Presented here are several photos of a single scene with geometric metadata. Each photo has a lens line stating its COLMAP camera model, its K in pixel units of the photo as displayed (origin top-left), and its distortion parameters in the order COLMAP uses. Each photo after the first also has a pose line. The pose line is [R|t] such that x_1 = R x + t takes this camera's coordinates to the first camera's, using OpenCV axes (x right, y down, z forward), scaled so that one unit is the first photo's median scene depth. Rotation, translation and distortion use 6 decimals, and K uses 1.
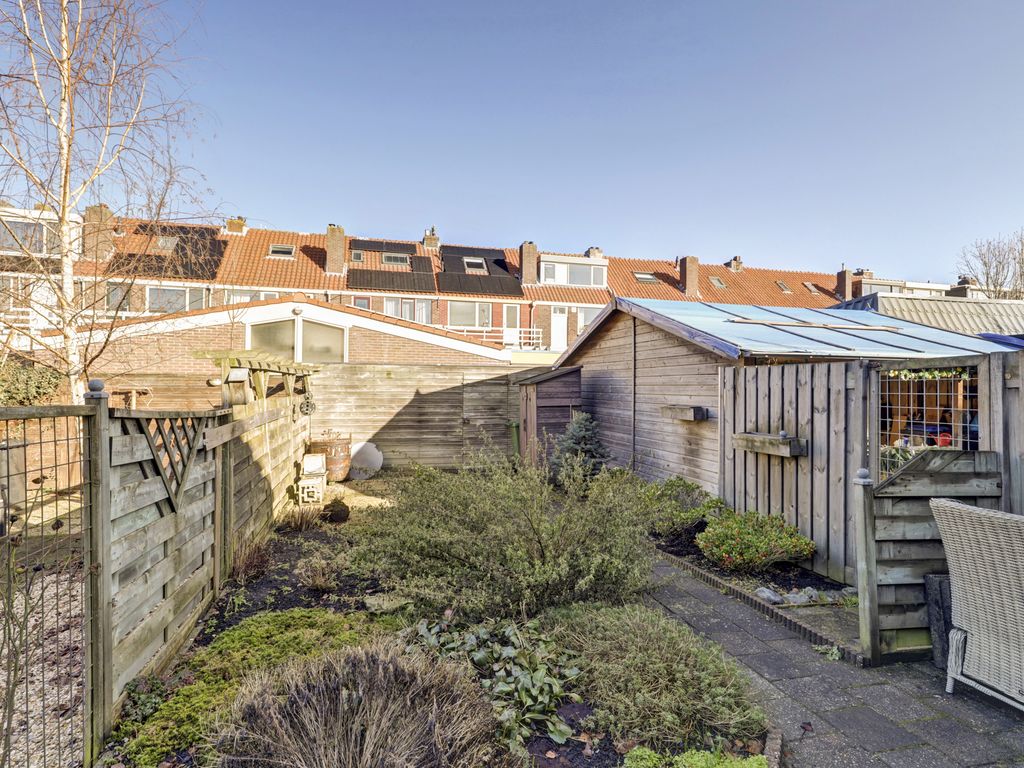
lens RADIAL K [[525.2, 0, 512.0], [0, 525.2, 384.0], [0, 0, 1]] dist [0.000603, 0.000255]
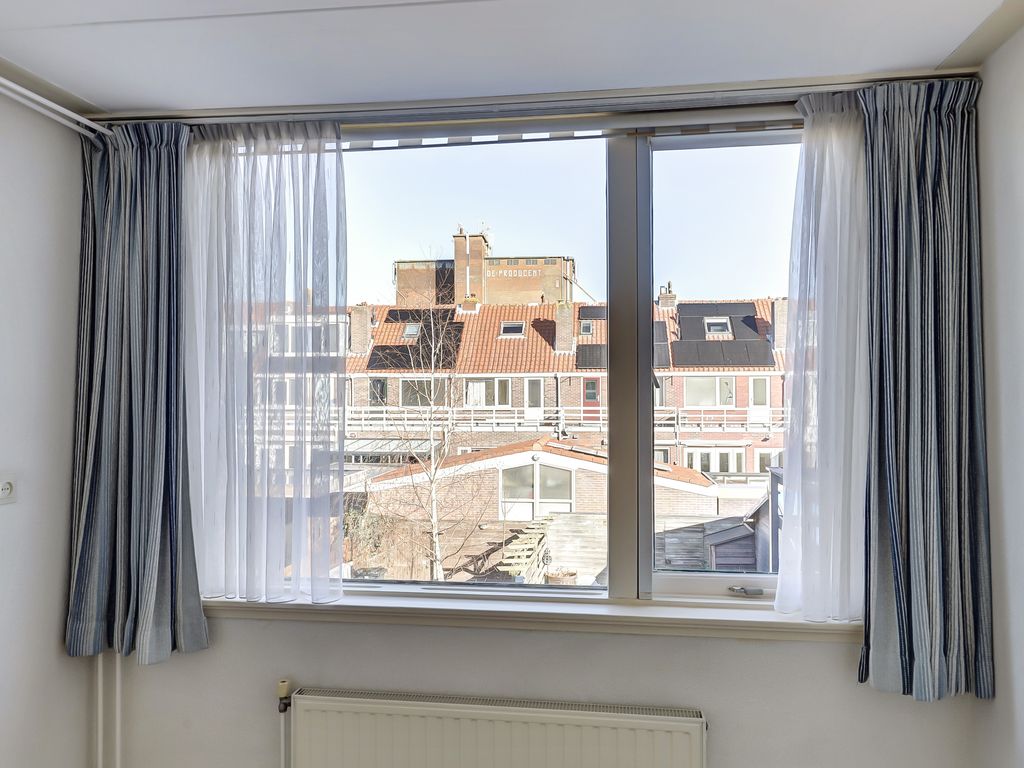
lens RADIAL K [[766.7, 0, 512.0], [0, 766.7, 384.0], [0, 0, 1]] dist [0.010043, -0.003349]
pose [[0.922417, -0.015665, -0.385877, 0.114042], [0.012804, 0.999868, -0.009983, -0.137286], [0.385983, 0.004268, 0.922496, -0.327122]]
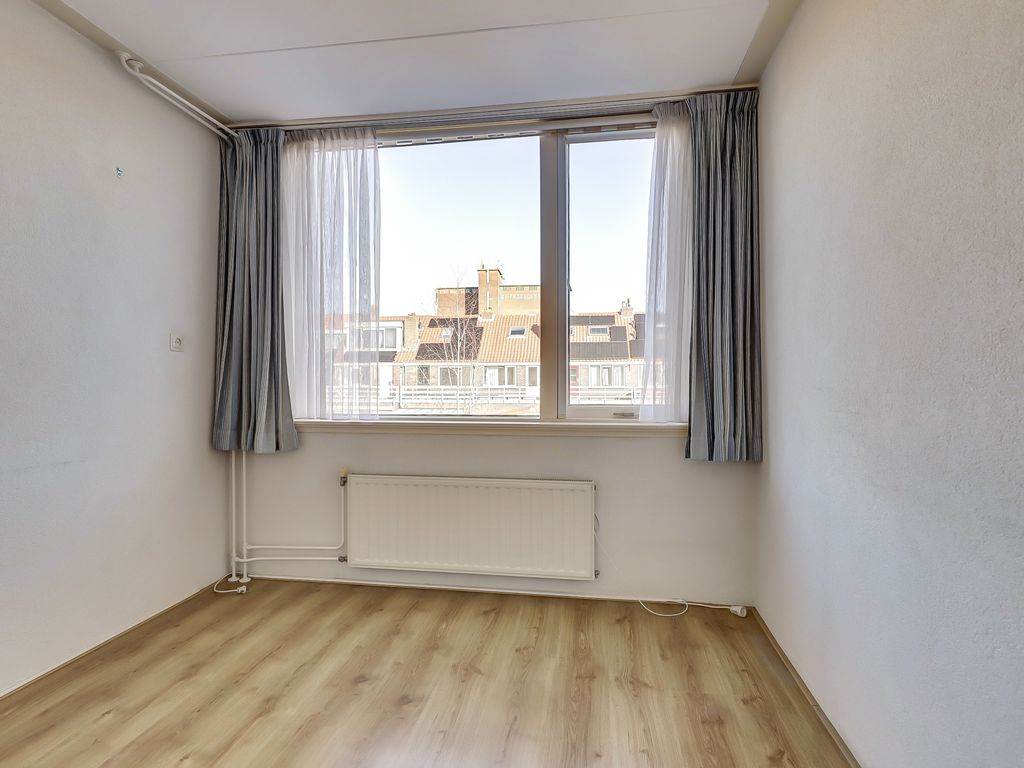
lens RADIAL K [[544.6, 0, 512.0], [0, 544.6, 384.0], [0, 0, 1]] dist [0.000786, 0.000218]
pose [[0.916556, -0.010811, -0.399761, 0.126380], [0.012980, 0.999912, 0.002719, -0.119899], [0.399697, -0.007681, 0.916615, -0.337718]]
